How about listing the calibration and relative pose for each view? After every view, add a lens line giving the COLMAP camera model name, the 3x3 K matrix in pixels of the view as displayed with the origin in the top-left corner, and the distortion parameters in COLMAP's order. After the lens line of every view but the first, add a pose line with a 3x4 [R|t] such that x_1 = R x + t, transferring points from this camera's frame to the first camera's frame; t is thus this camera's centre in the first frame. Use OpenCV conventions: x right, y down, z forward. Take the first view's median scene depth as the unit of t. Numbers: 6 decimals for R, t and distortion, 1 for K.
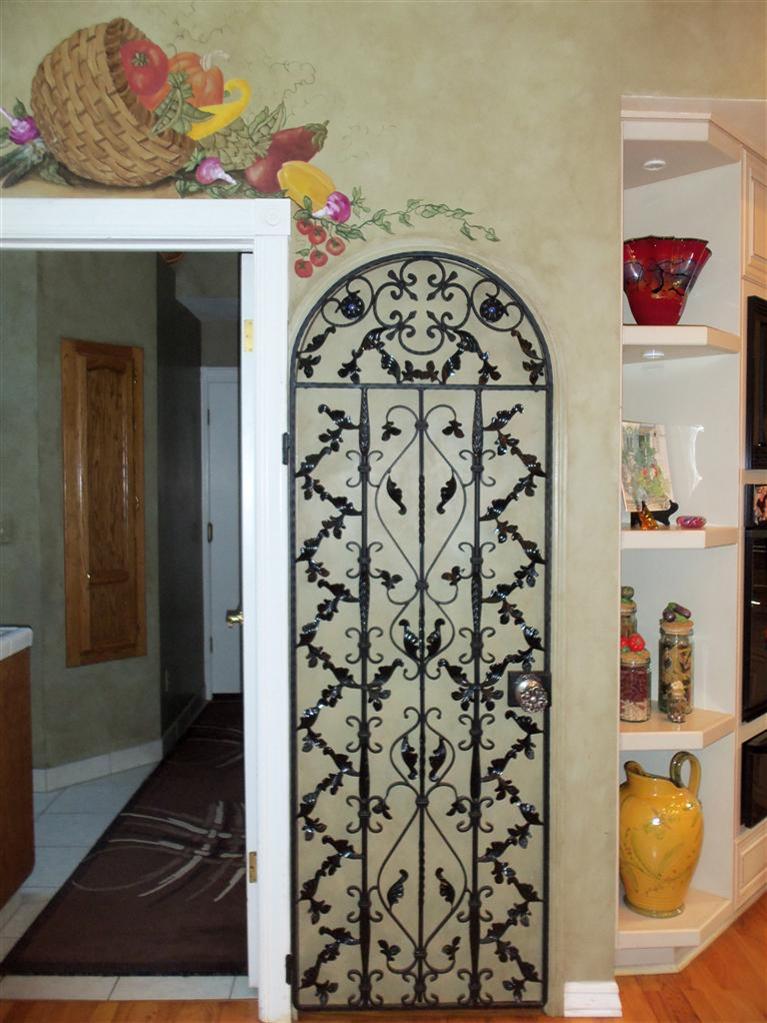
lens RADIAL K [[853.9, 0, 383.5], [0, 853.9, 511.5], [0, 0, 1]] dist [-0.041400, -0.002365]
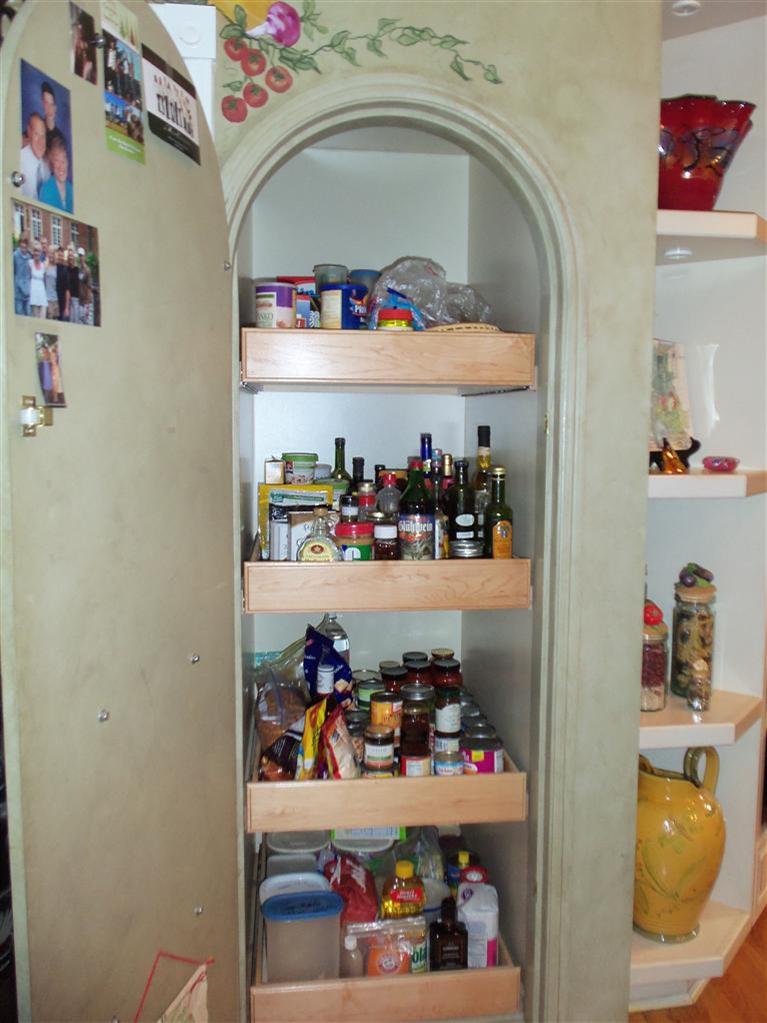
lens RADIAL K [[853.9, 0, 383.5], [0, 853.9, 511.5], [0, 0, 1]] dist [-0.041400, -0.002365]
pose [[0.995600, -0.001446, 0.093695, -0.032943], [-0.005353, 0.997371, 0.072265, 0.000456], [-0.093553, -0.072448, 0.992975, 0.236098]]
